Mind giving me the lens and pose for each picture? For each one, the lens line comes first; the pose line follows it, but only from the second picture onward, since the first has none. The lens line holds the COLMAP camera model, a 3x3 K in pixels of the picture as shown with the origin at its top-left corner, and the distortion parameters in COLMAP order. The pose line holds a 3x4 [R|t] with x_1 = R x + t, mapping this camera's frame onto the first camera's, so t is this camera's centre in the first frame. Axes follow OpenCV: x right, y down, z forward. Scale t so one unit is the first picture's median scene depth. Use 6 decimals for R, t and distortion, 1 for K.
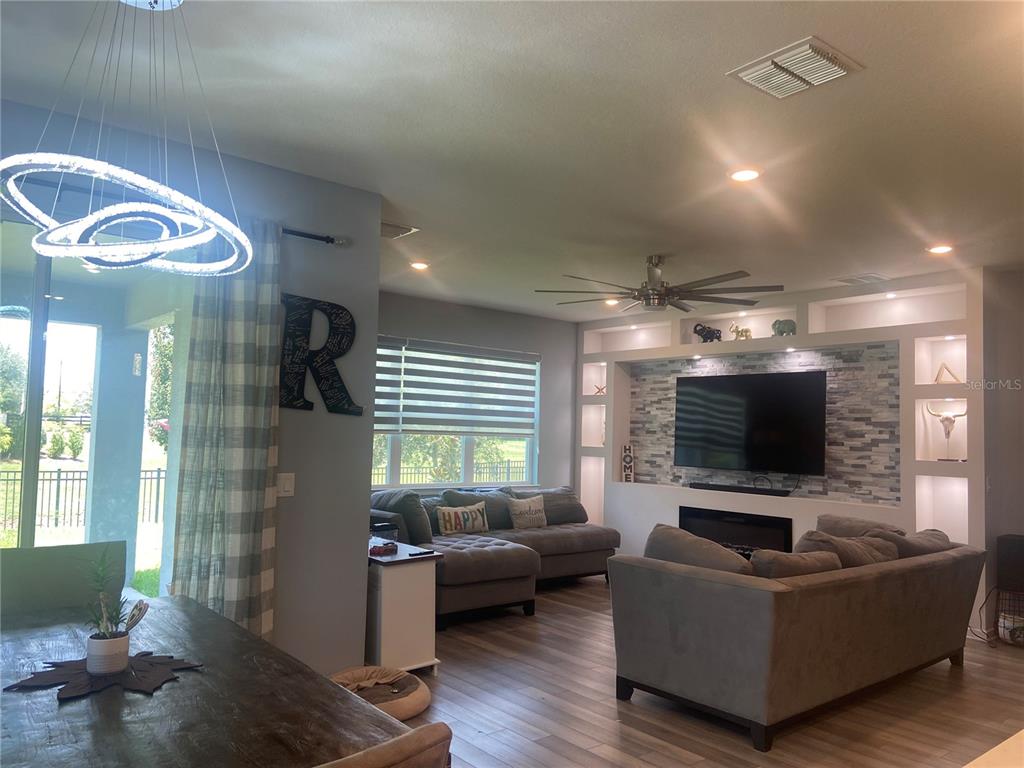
lens RADIAL K [[768.1, 0, 513.4], [0, 768.1, 382.0], [0, 0, 1]] dist [0.055119, -0.001777]
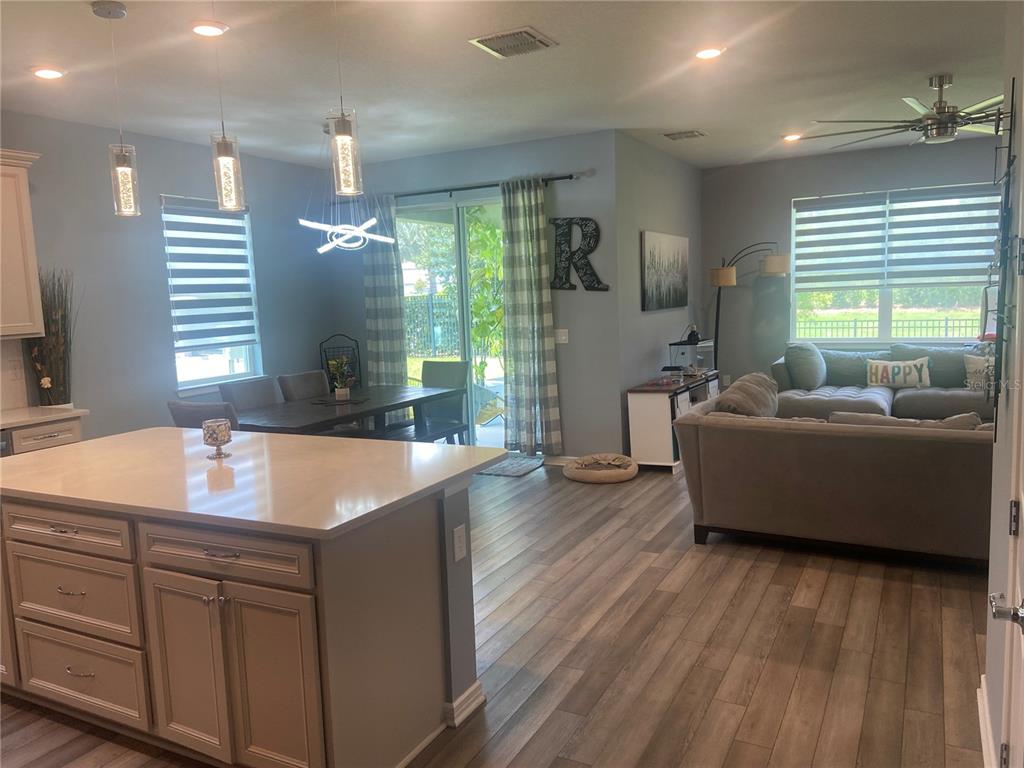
lens RADIAL K [[768.1, 0, 513.5], [0, 768.1, 387.0], [0, 0, 1]] dist [0.055119, -0.001777]
pose [[0.362821, 0.077319, -0.928646, 1.145963], [0.111567, 0.985779, 0.125665, 0.020294], [0.925156, -0.149200, 0.349035, 0.295495]]
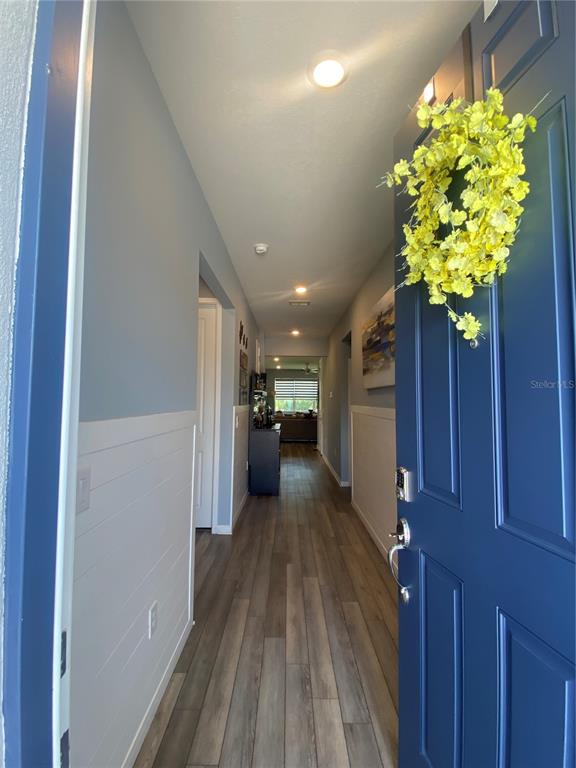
lens RADIAL K [[360.8, 0, 288.0], [0, 360.8, 381.5], [0, 0, 1]] dist [-0.021826, -0.000836]
pose [[0.647762, 0.015680, 0.761681, -2.401307], [-0.038360, 0.999191, 0.012054, -0.091215], [-0.760876, -0.037026, 0.647840, -0.615057]]
